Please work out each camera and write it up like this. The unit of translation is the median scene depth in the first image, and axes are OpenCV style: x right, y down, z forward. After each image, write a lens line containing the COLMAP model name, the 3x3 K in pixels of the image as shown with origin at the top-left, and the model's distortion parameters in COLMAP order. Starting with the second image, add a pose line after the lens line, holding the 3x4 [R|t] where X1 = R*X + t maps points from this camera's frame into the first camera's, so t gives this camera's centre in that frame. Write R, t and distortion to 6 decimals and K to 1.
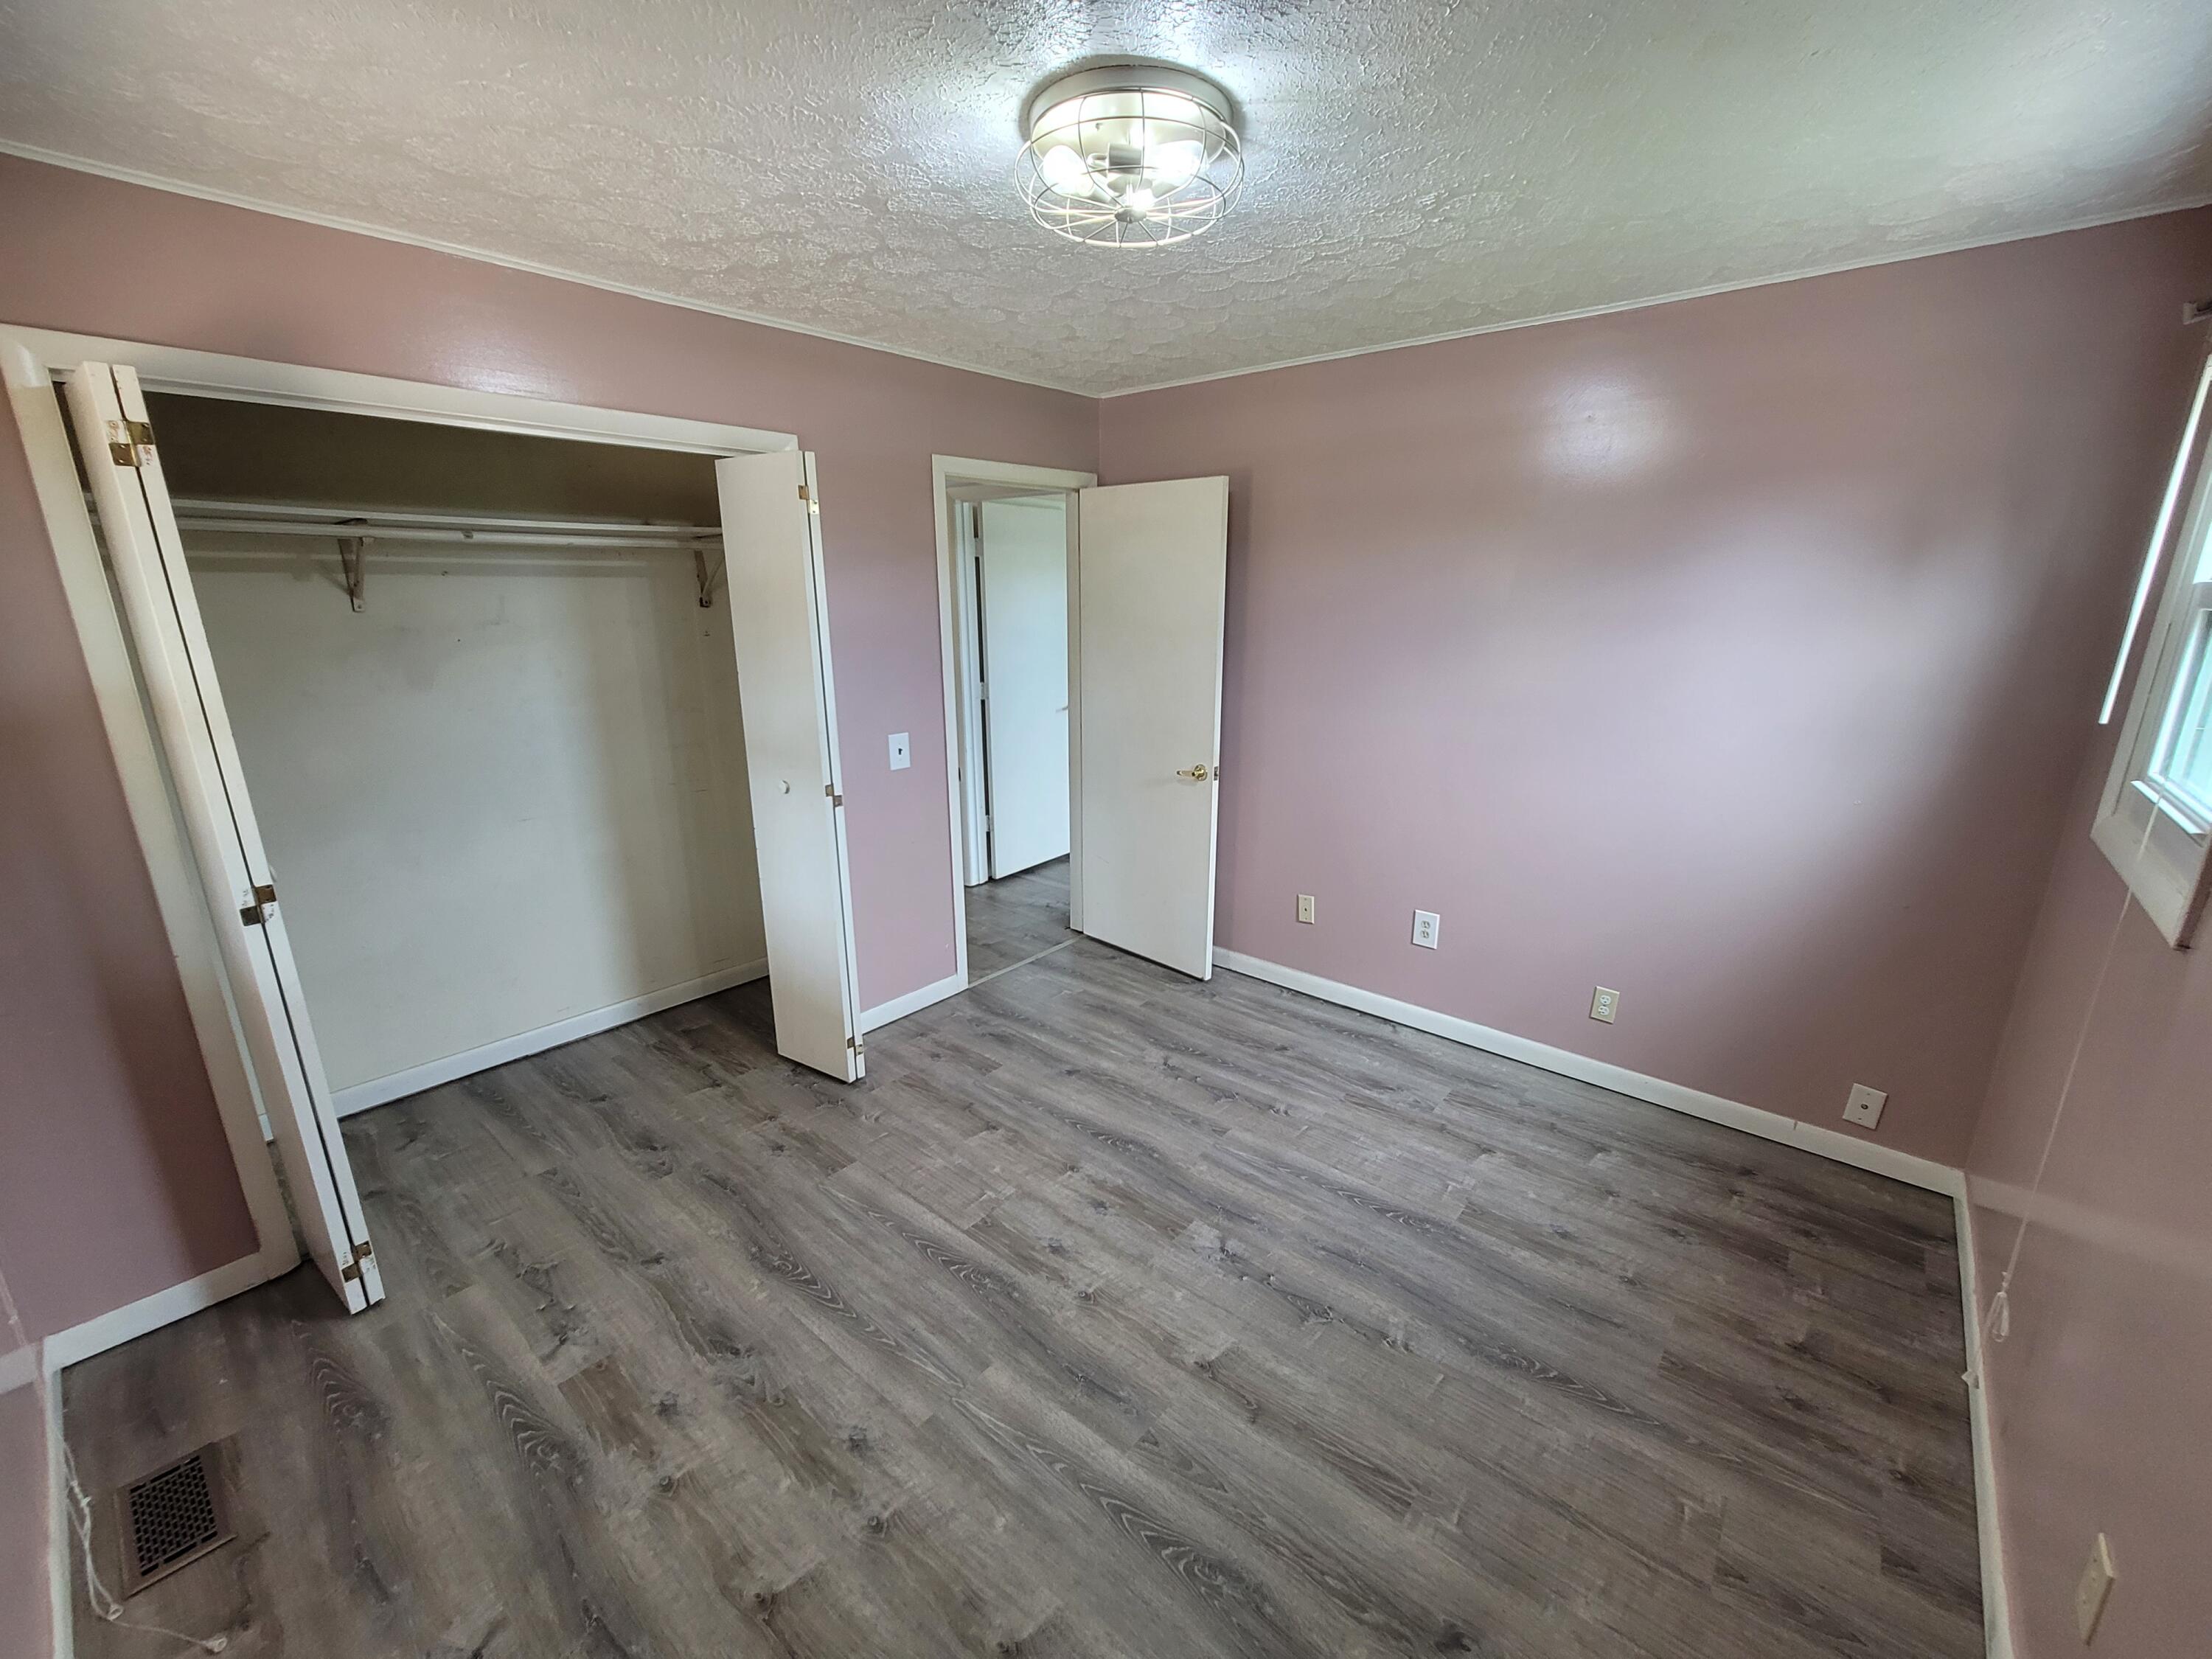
lens RADIAL K [[902.7, 0, 1106.0], [0, 902.7, 829.5], [0, 0, 1]] dist [0.003806, 0.000228]
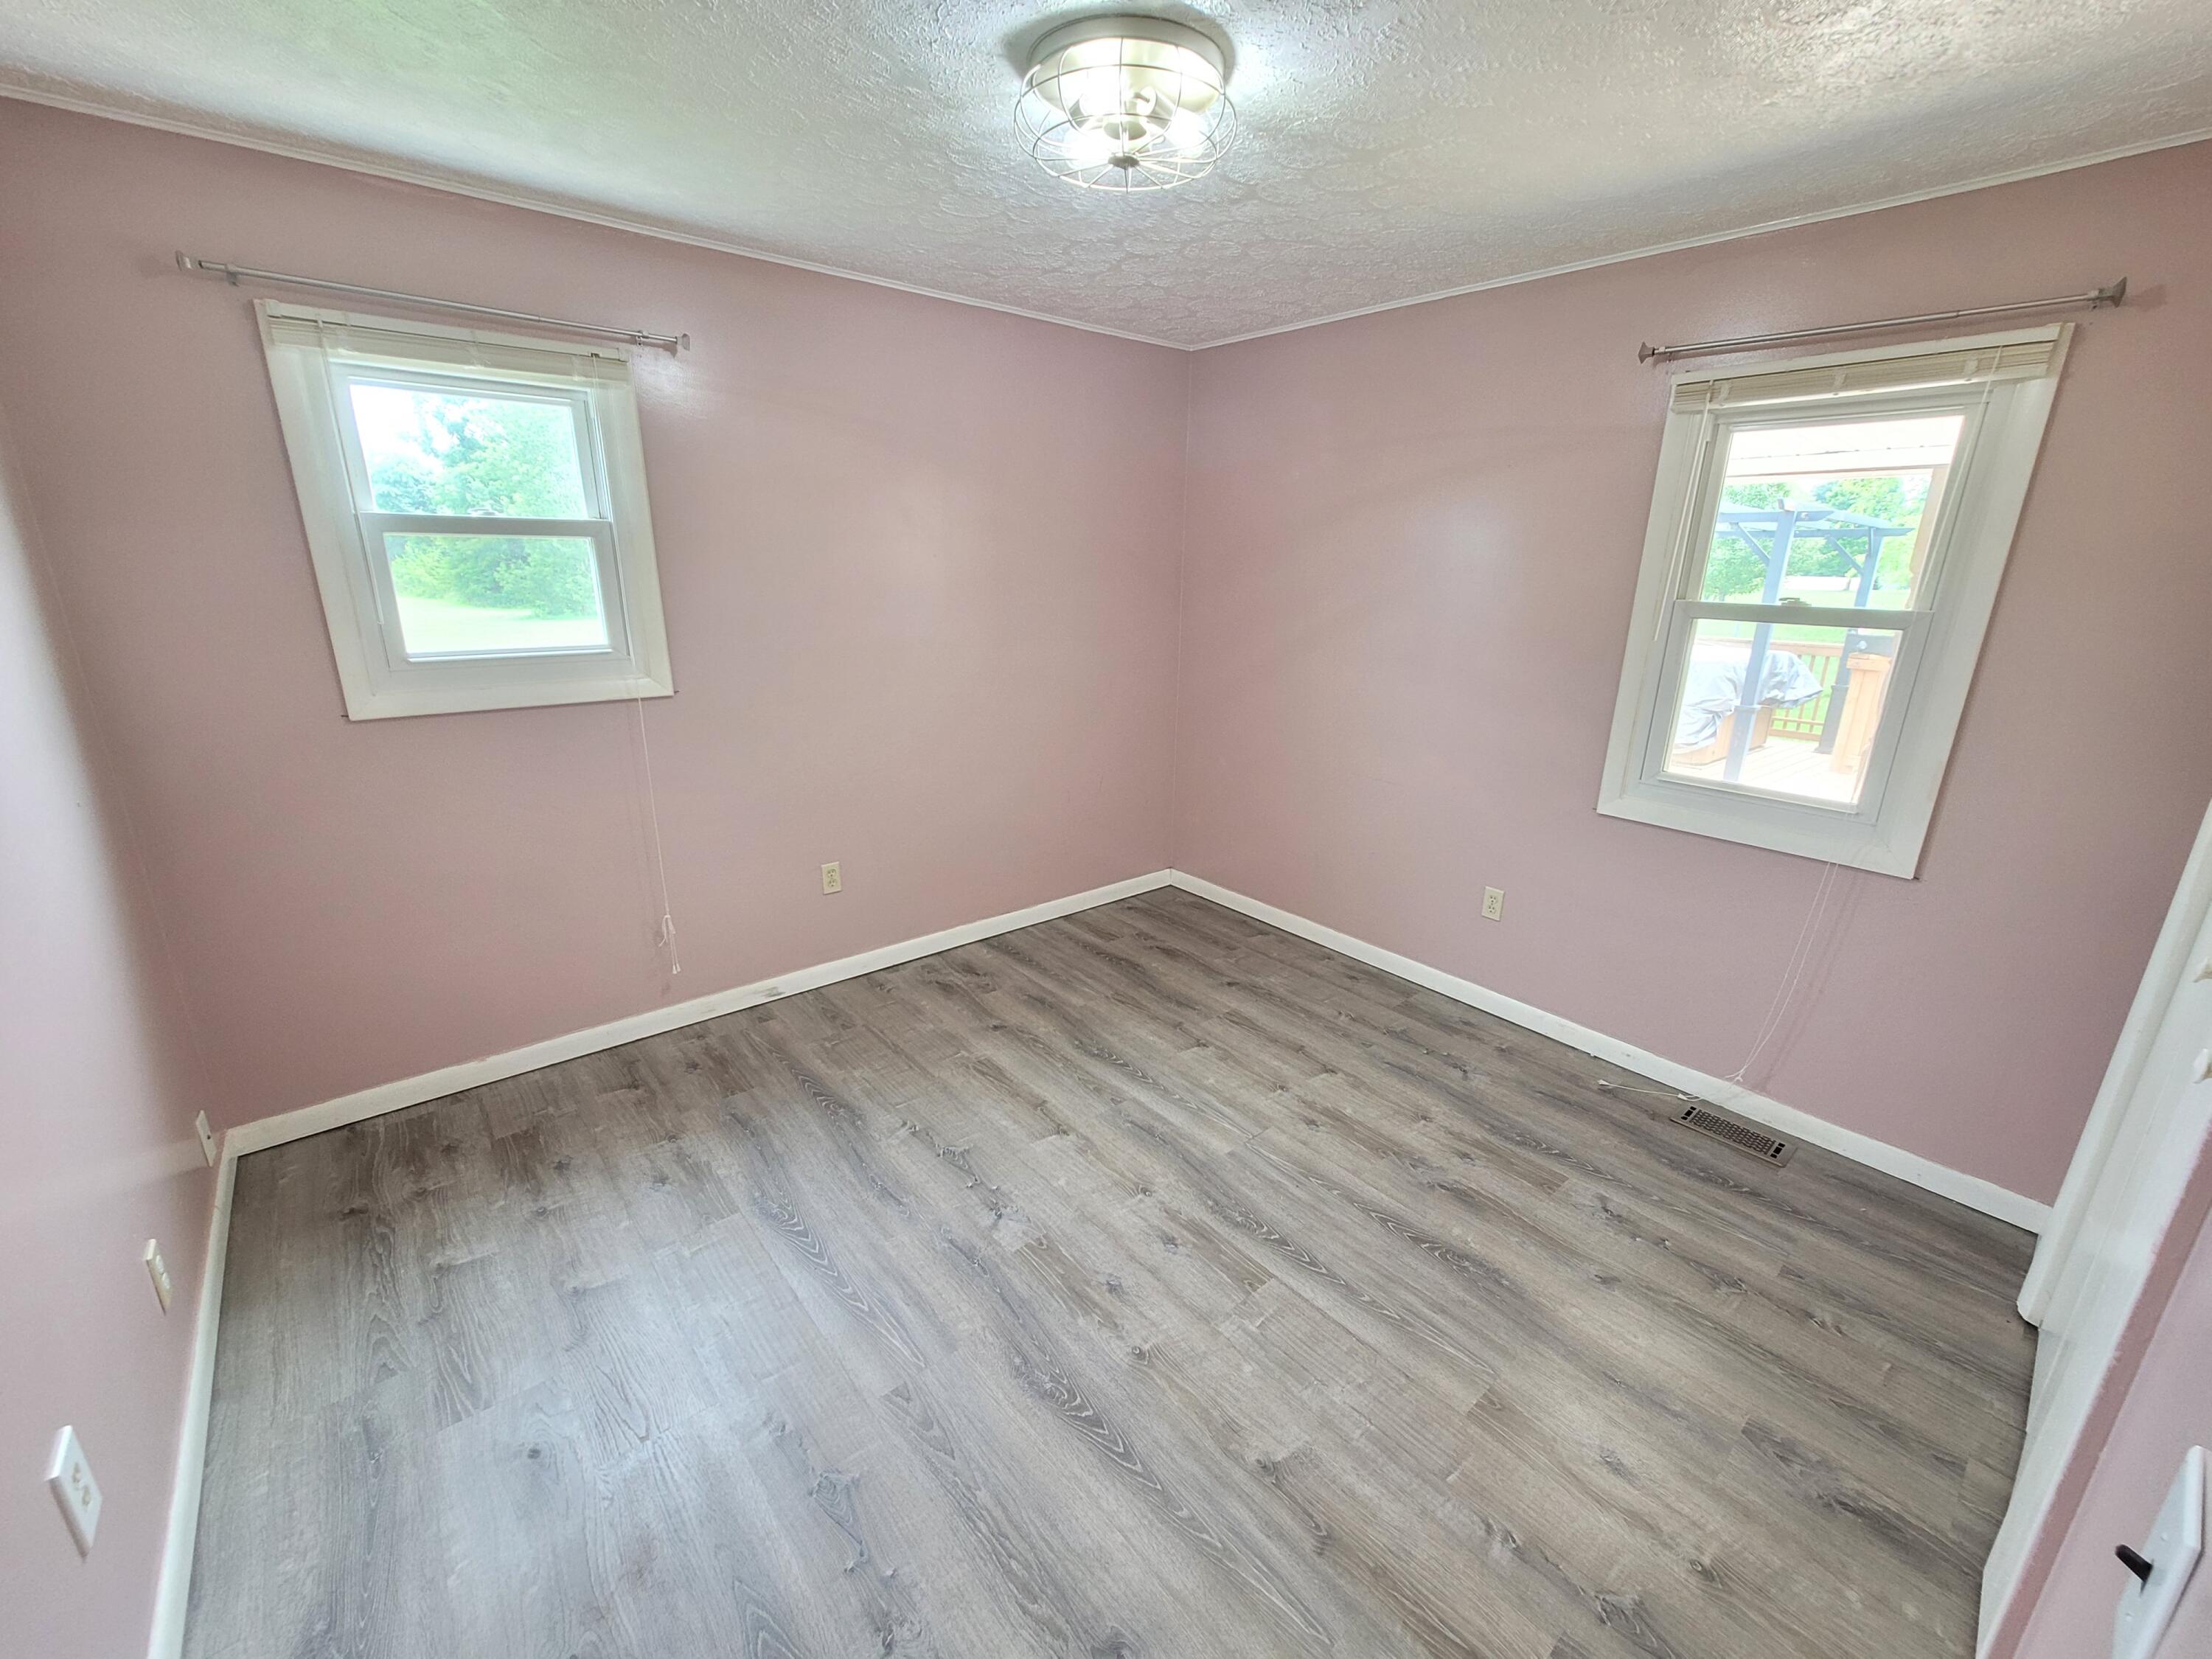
lens RADIAL K [[902.7, 0, 1106.0], [0, 902.7, 829.5], [0, 0, 1]] dist [0.003806, 0.000228]
pose [[-0.986796, -0.065268, 0.148238, -0.108321], [0.023391, 0.848195, 0.529168, -0.431068], [-0.160273, 0.525648, -0.835468, 1.689230]]
